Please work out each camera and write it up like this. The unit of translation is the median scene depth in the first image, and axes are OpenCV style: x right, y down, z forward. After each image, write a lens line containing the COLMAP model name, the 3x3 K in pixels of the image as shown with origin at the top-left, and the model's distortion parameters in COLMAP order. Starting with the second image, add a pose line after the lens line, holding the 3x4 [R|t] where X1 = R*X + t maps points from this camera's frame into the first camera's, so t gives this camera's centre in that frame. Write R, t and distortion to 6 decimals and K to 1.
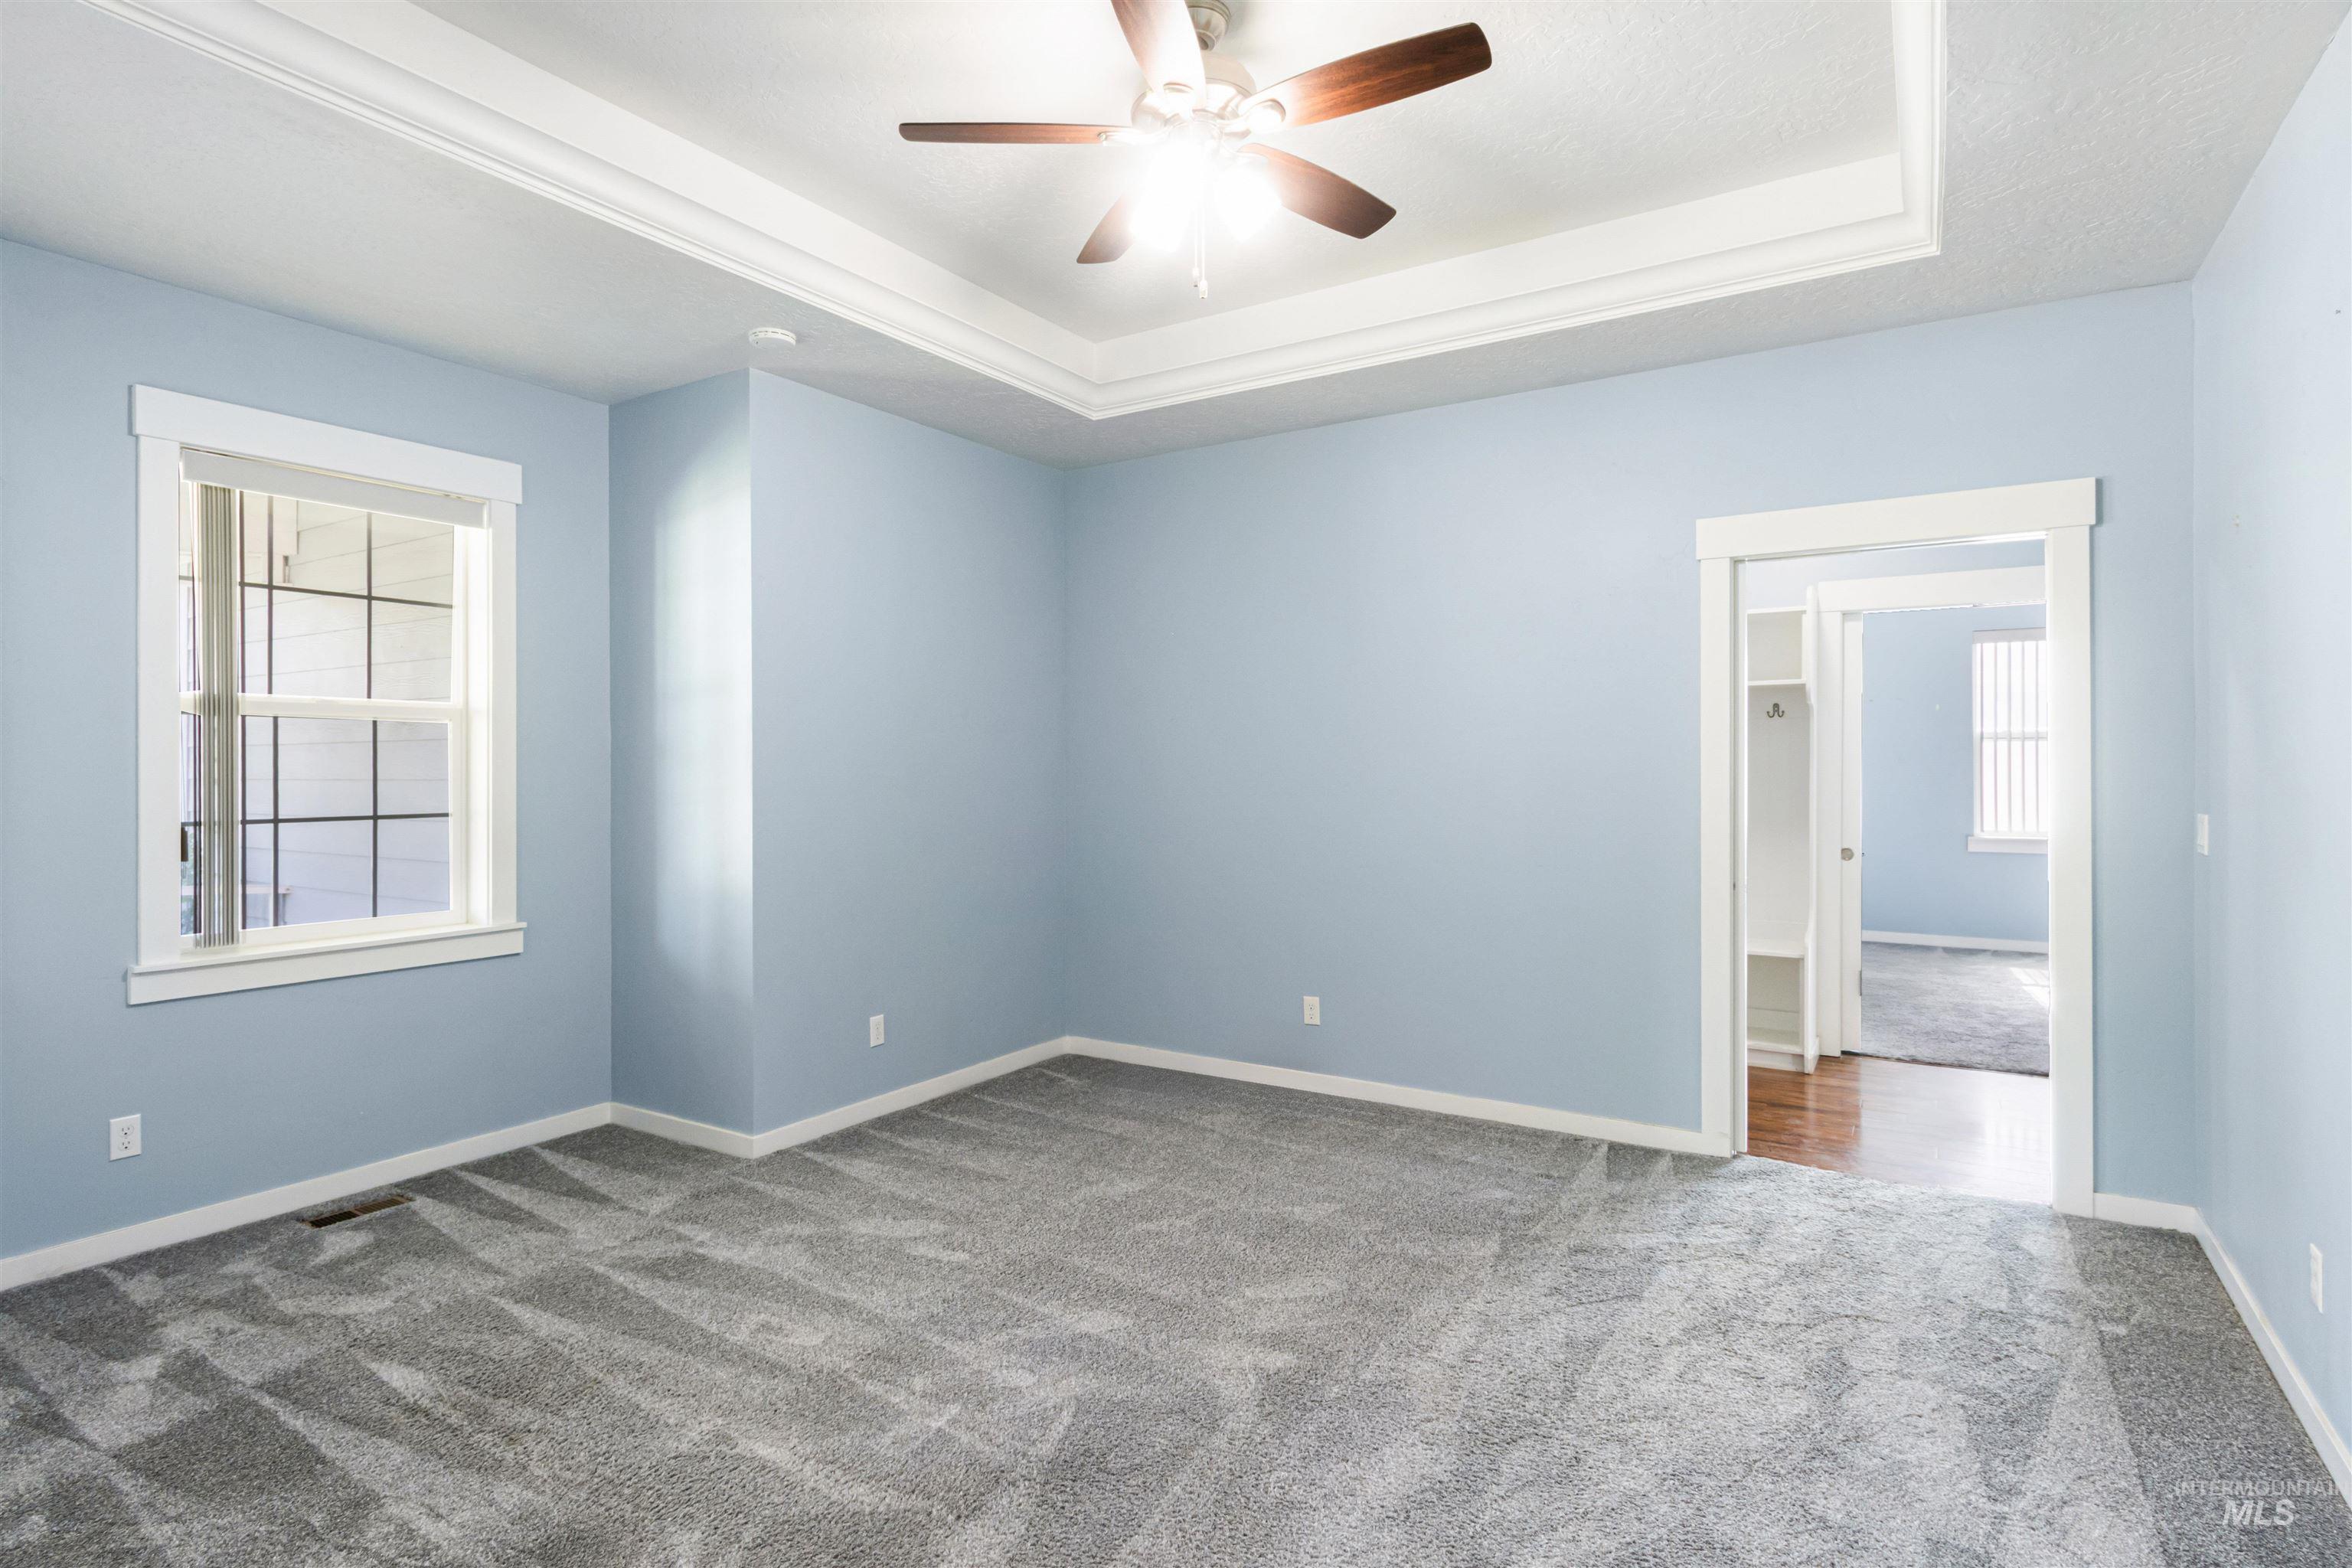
lens RADIAL K [[1194.5, 0, 1181.2], [0, 1194.5, 764.6], [0, 0, 1]] dist [0.001979, -0.000092]
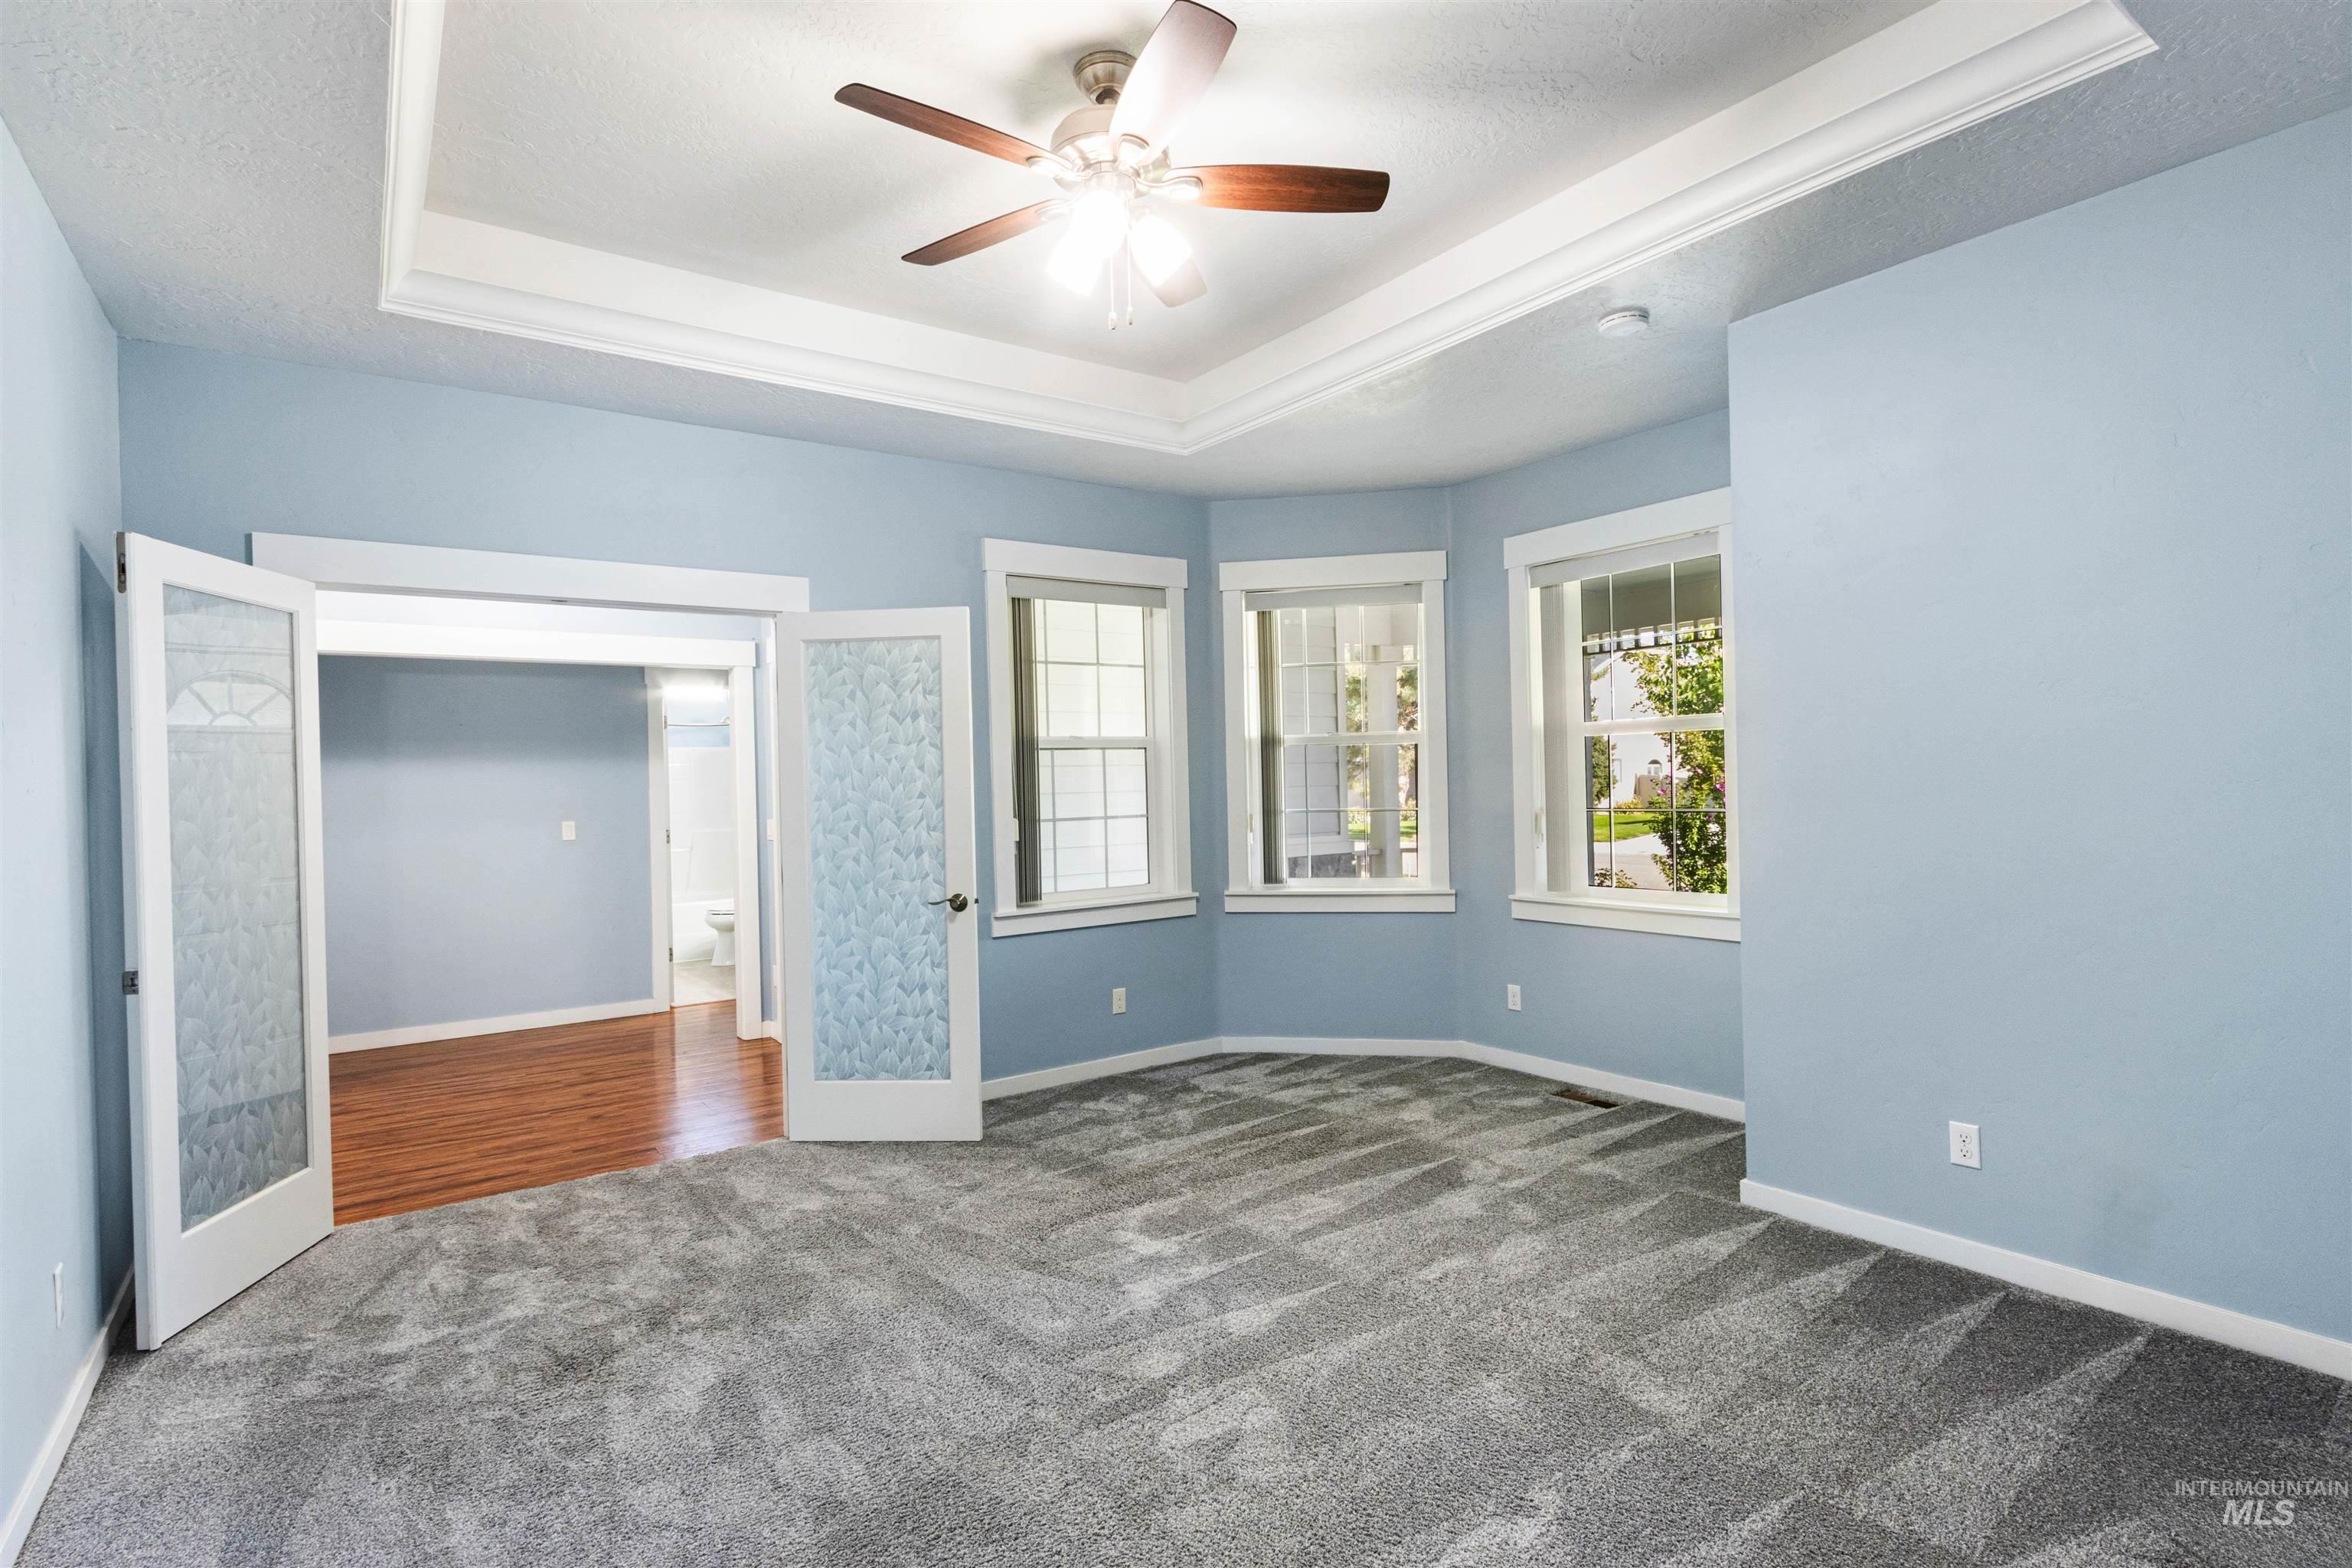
lens RADIAL K [[1194.5, 0, 1182.7], [0, 1194.5, 791.1], [0, 0, 1]] dist [0.001979, -0.000092]
pose [[-0.386053, 0.017588, -0.922309, 0.790320], [0.017908, 0.999773, 0.011569, 0.001657], [0.922303, -0.012050, -0.386280, 1.205516]]
